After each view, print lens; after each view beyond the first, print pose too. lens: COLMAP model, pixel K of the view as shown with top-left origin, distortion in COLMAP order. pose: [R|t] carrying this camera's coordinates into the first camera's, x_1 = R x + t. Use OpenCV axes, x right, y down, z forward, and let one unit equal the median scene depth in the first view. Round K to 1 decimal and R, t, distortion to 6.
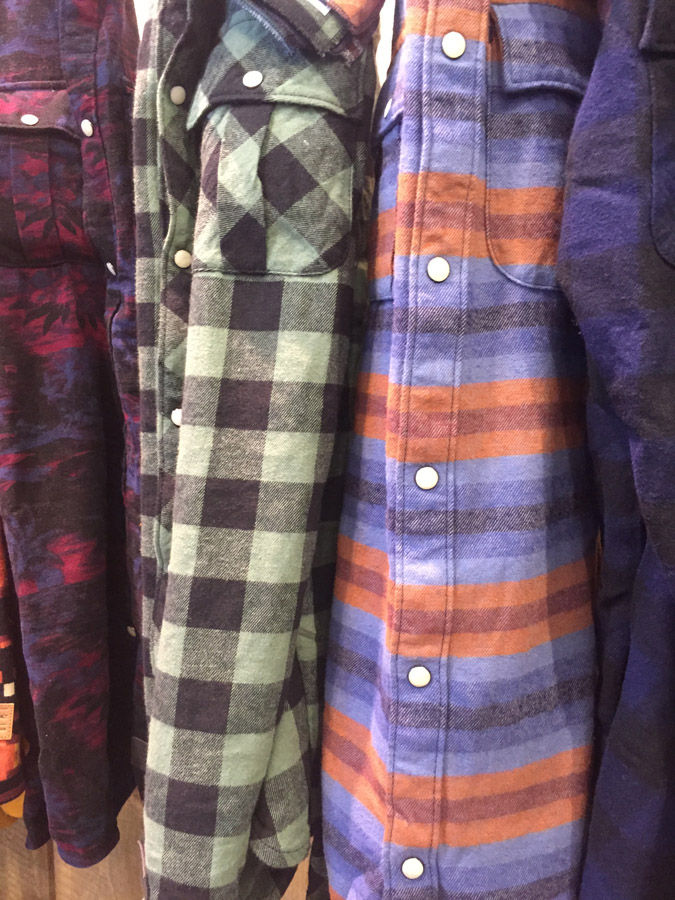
lens RADIAL K [[781.8, 0, 337.5], [0, 781.8, 450.0], [0, 0, 1]] dist [0.081340, -0.113906]
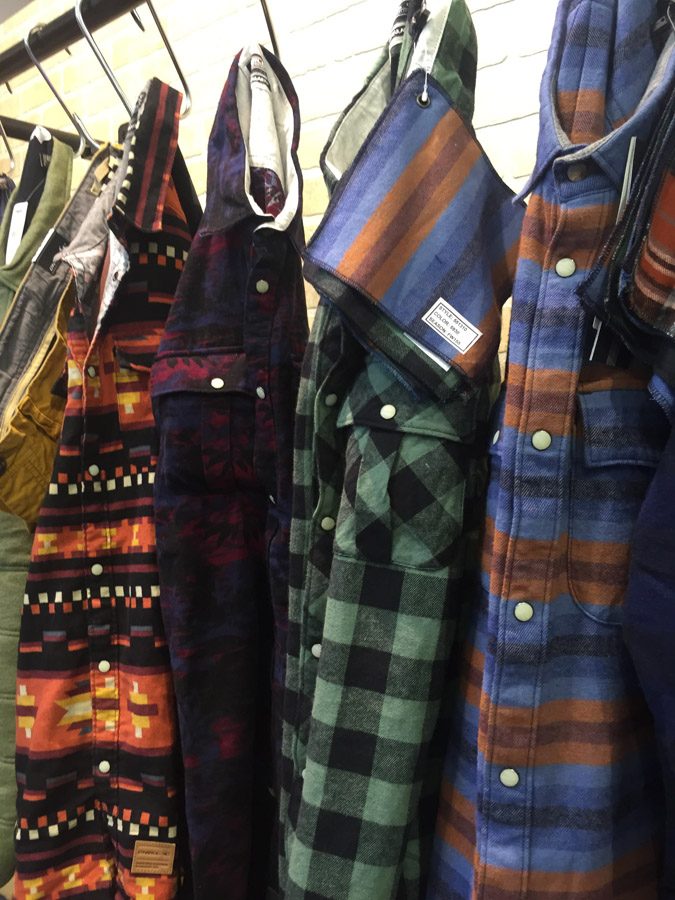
lens RADIAL K [[781.8, 0, 337.5], [0, 781.8, 450.0], [0, 0, 1]] dist [0.081340, -0.113906]
pose [[0.980793, 0.044552, -0.189898, 0.054079], [-0.052126, 0.998024, -0.035076, -0.356002], [0.187960, 0.044301, 0.981177, -0.240901]]
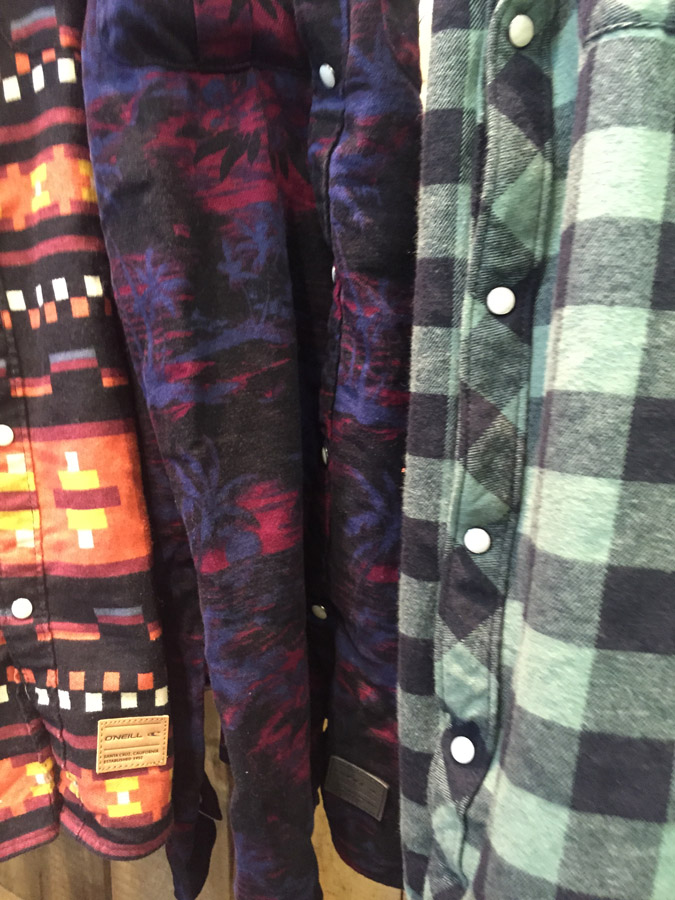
lens RADIAL K [[792.2, 0, 338.7], [0, 792.2, 445.2], [0, 0, 1]] dist [0.089099, -0.136333]
pose [[0.998739, -0.001419, 0.050192, -0.411403], [-0.003008, 0.996114, 0.088020, 0.019489], [-0.050121, -0.088060, 0.994853, 0.418293]]
